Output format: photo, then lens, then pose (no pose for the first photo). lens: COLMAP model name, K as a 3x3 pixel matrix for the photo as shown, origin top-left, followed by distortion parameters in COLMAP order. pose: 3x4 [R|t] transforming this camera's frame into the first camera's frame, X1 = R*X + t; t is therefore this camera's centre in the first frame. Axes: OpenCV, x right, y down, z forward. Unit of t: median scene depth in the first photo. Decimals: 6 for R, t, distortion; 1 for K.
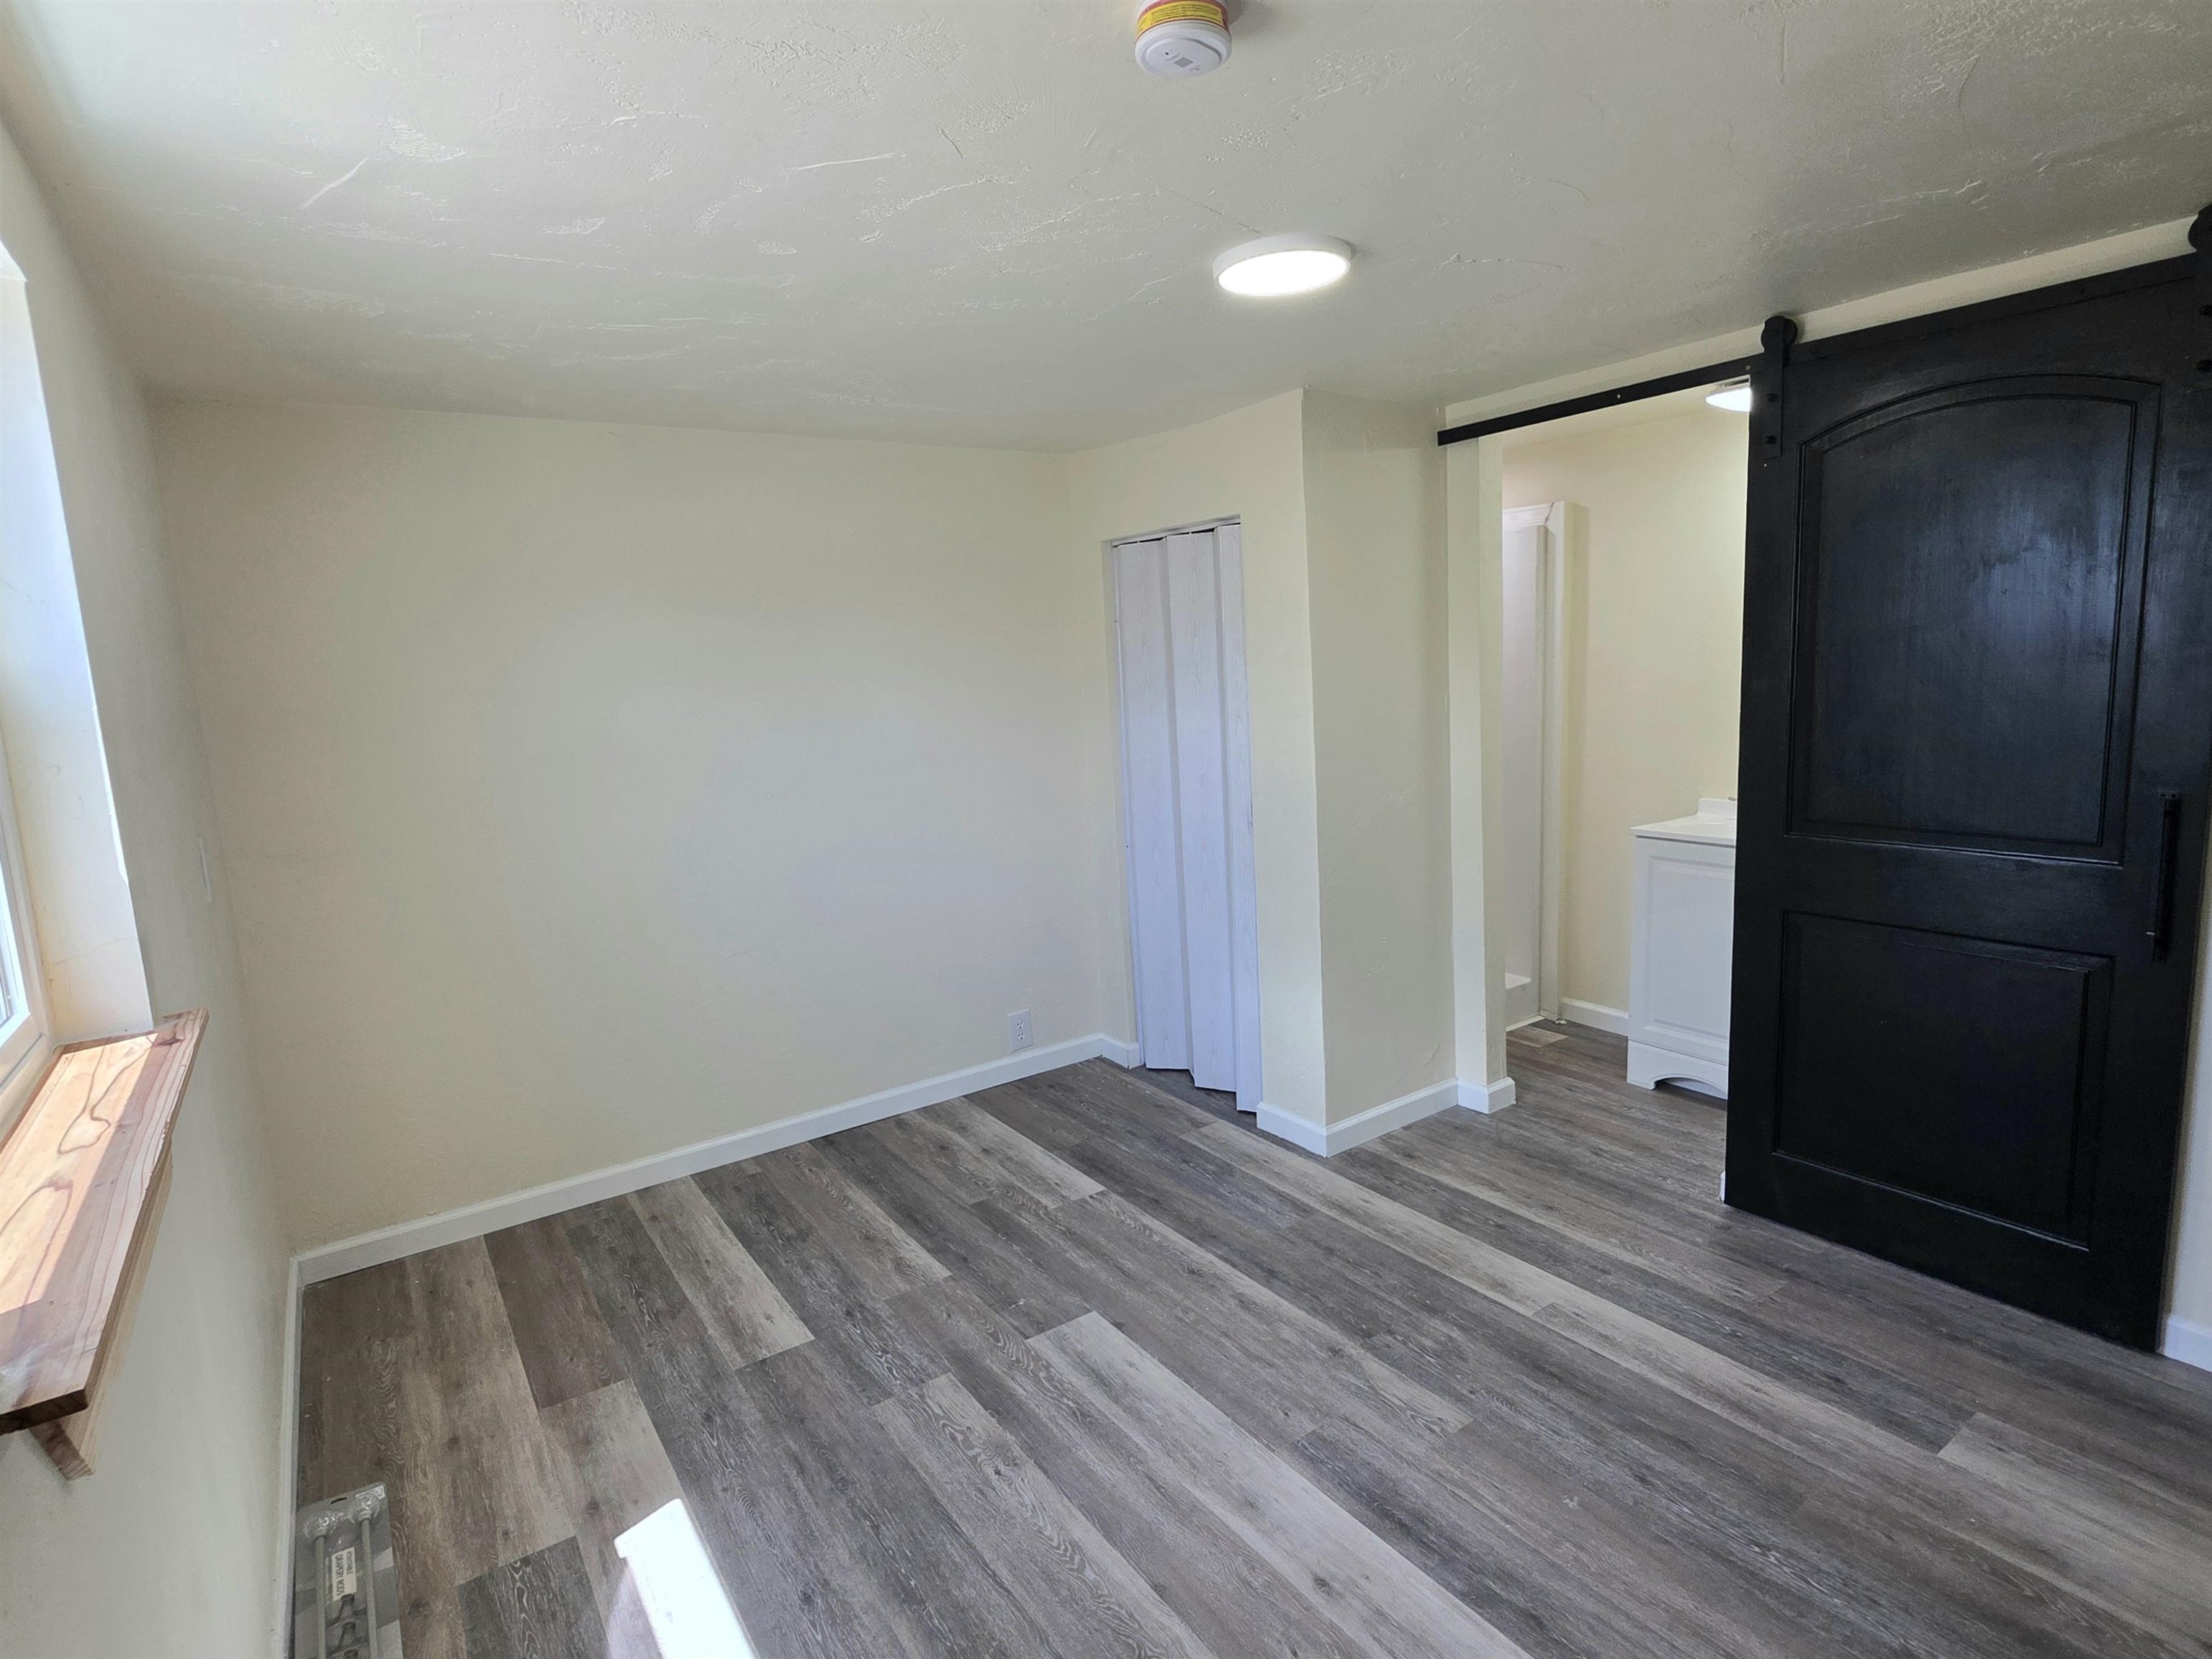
lens RADIAL K [[1140.0, 0, 1100.8], [0, 1140.0, 831.1], [0, 0, 1]] dist [-0.002400, 0.002274]
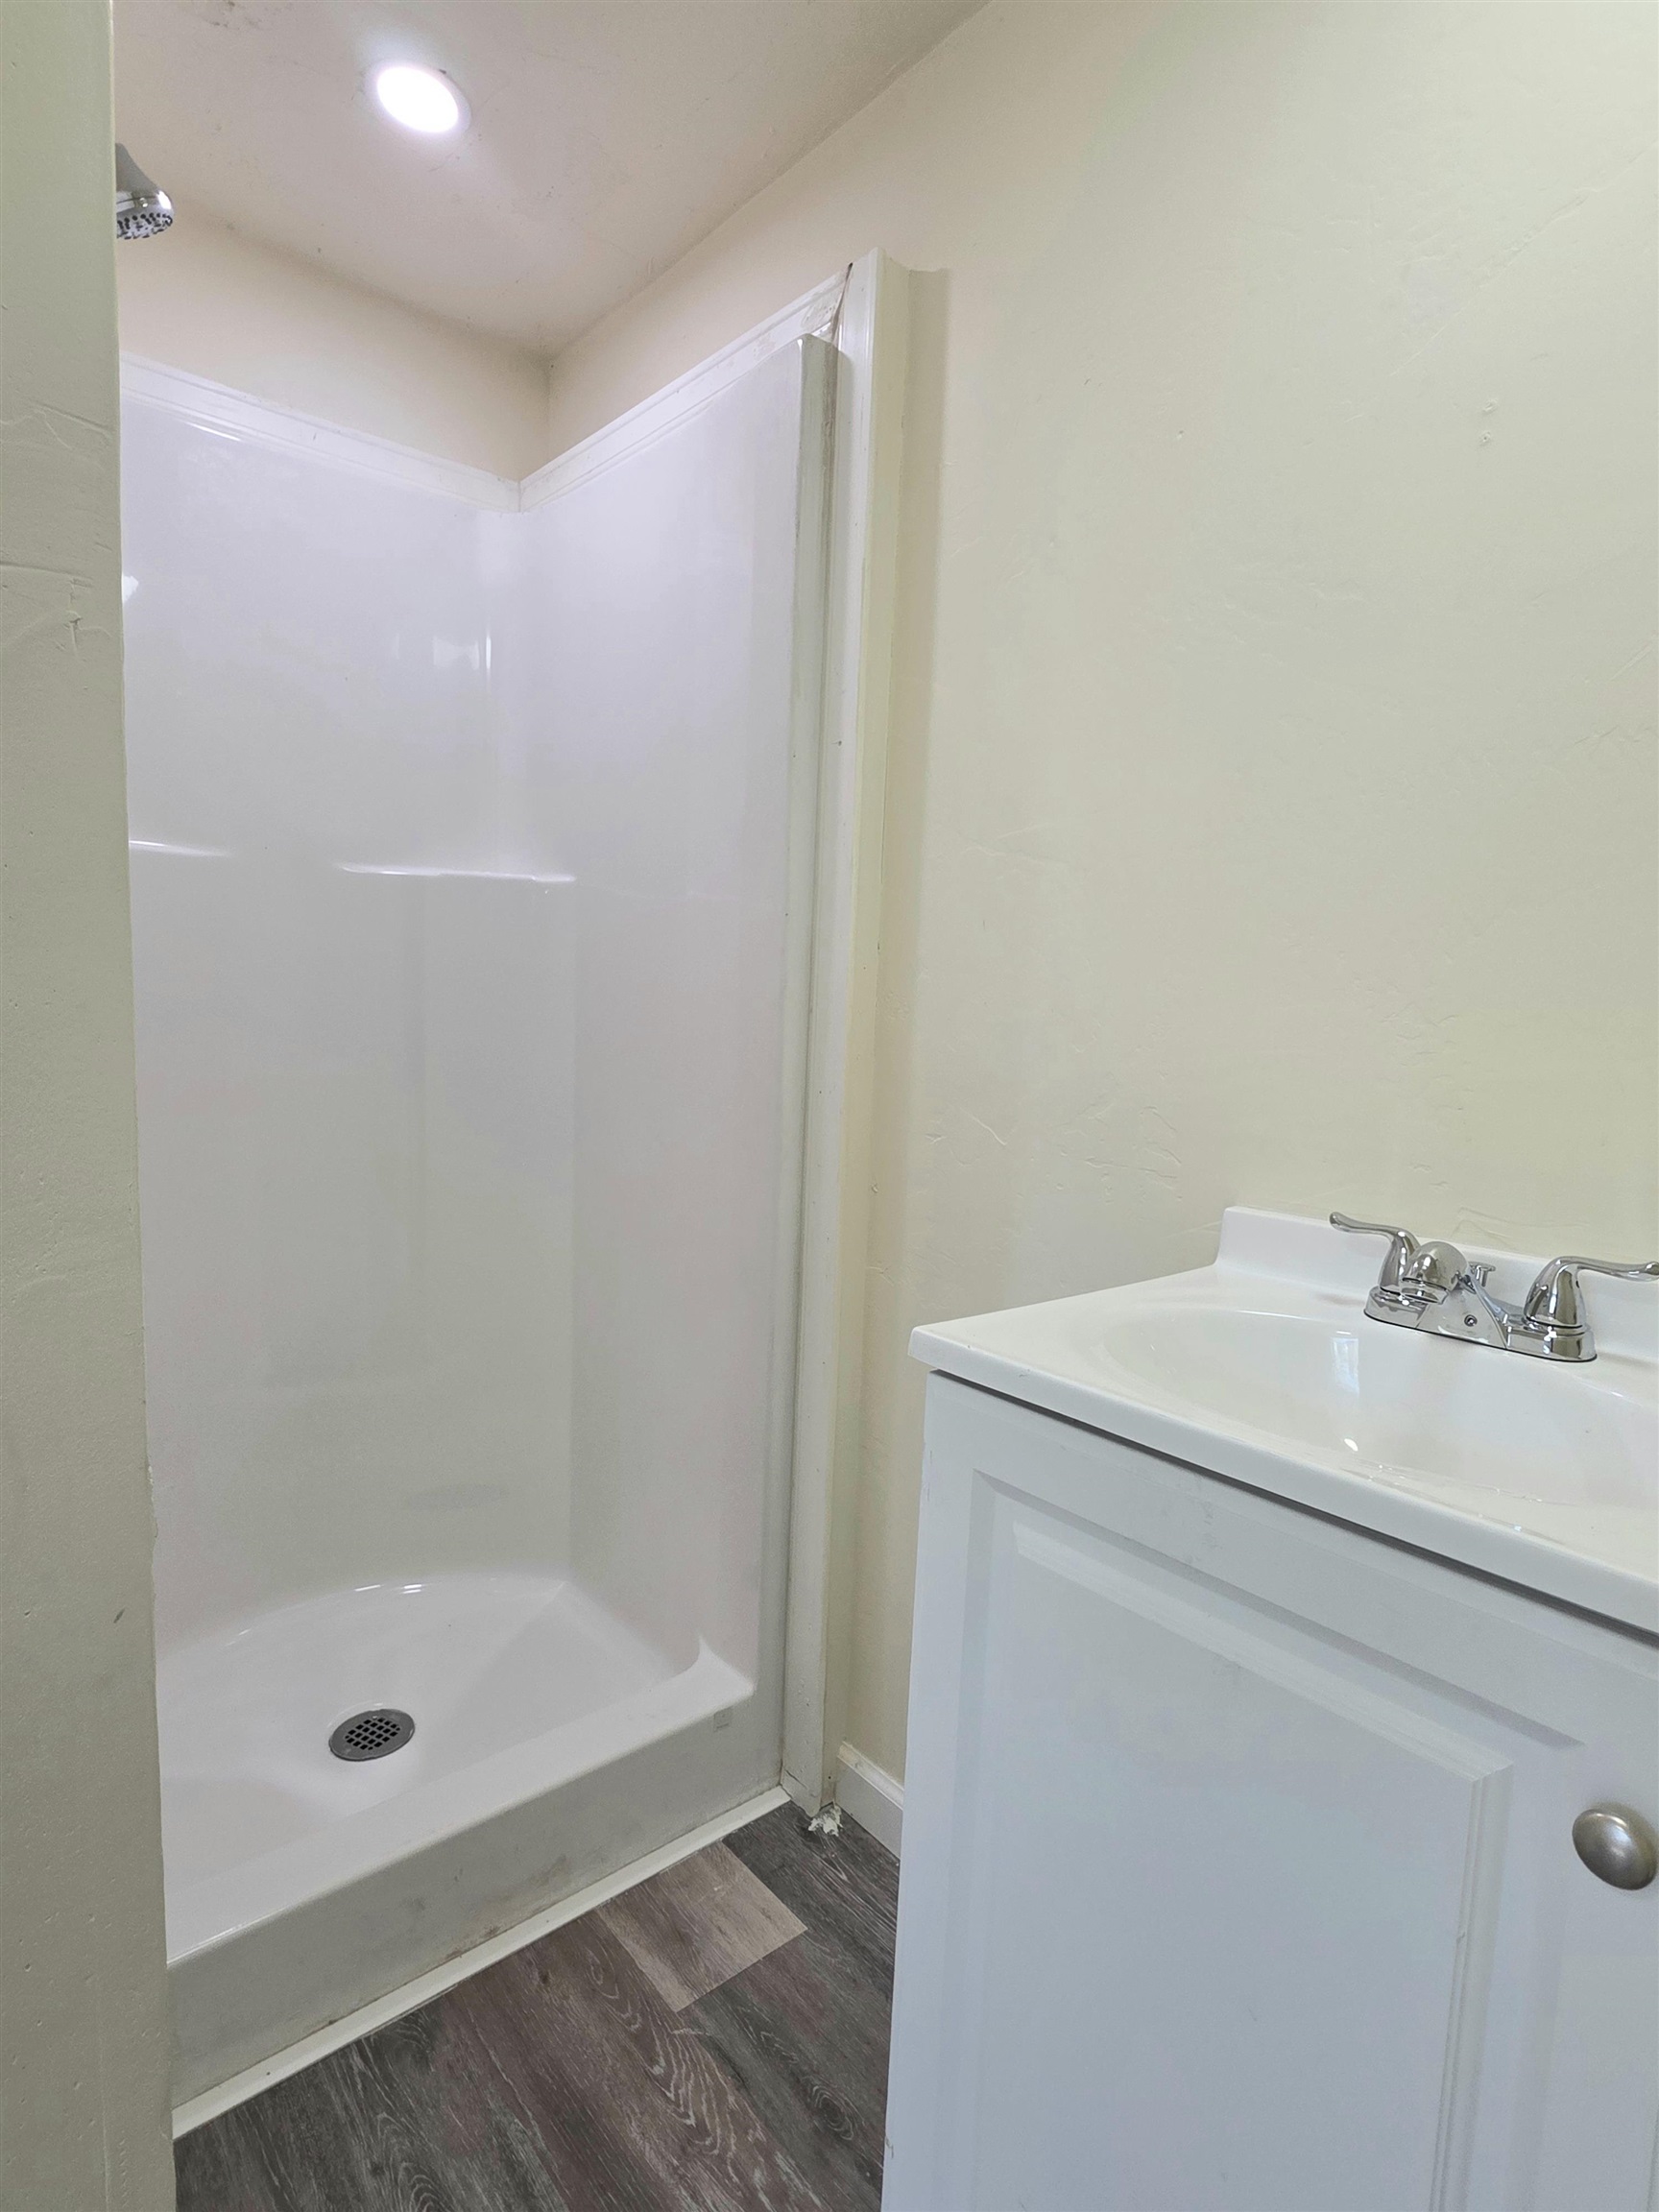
lens RADIAL K [[1140.0, 0, 827.4], [0, 1140.0, 1107.0], [0, 0, 1]] dist [-0.002400, 0.002274]
pose [[0.990904, 0.076535, 0.110686, 0.368933], [-0.069593, 0.995437, -0.065282, -0.026239], [-0.115177, 0.056985, 0.991709, 0.682989]]
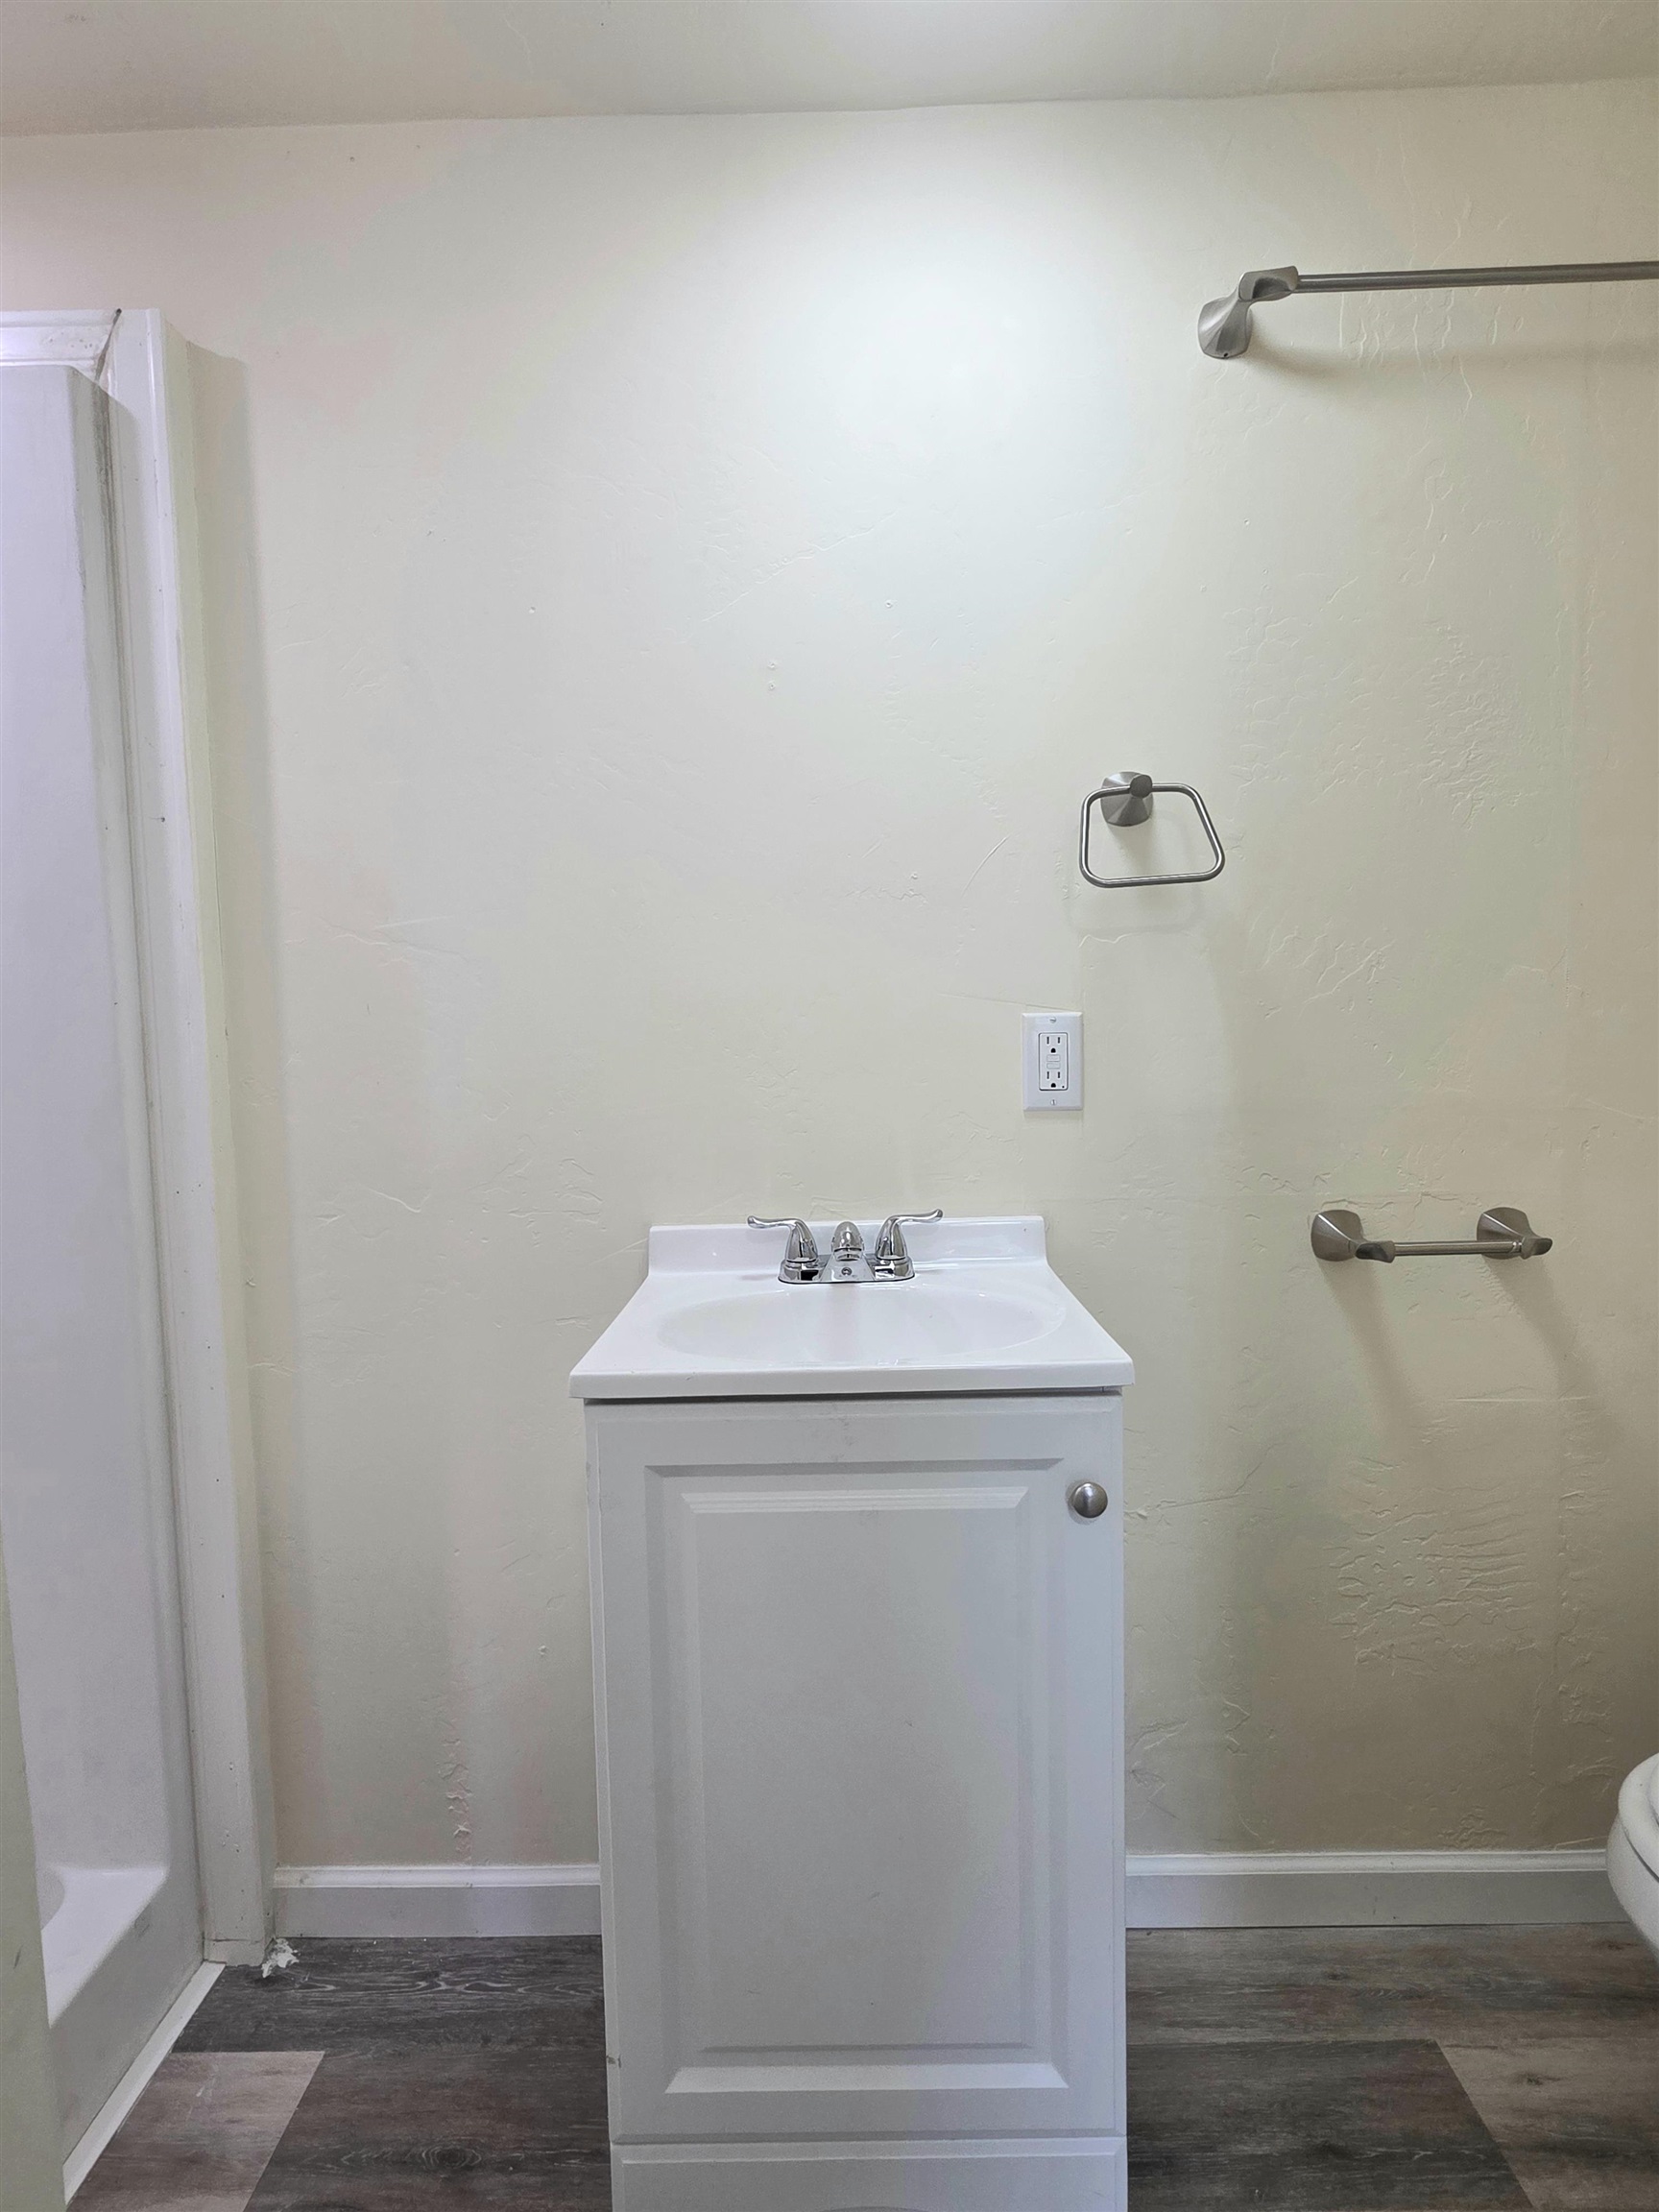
lens RADIAL K [[1140.0, 0, 834.5], [0, 1140.0, 1104.3], [0, 0, 1]] dist [-0.002400, 0.002274]
pose [[0.581174, -0.025786, 0.813371, 0.252060], [0.122582, 0.990867, -0.056175, -0.037236], [-0.804494, 0.132352, 0.579027, 0.690009]]
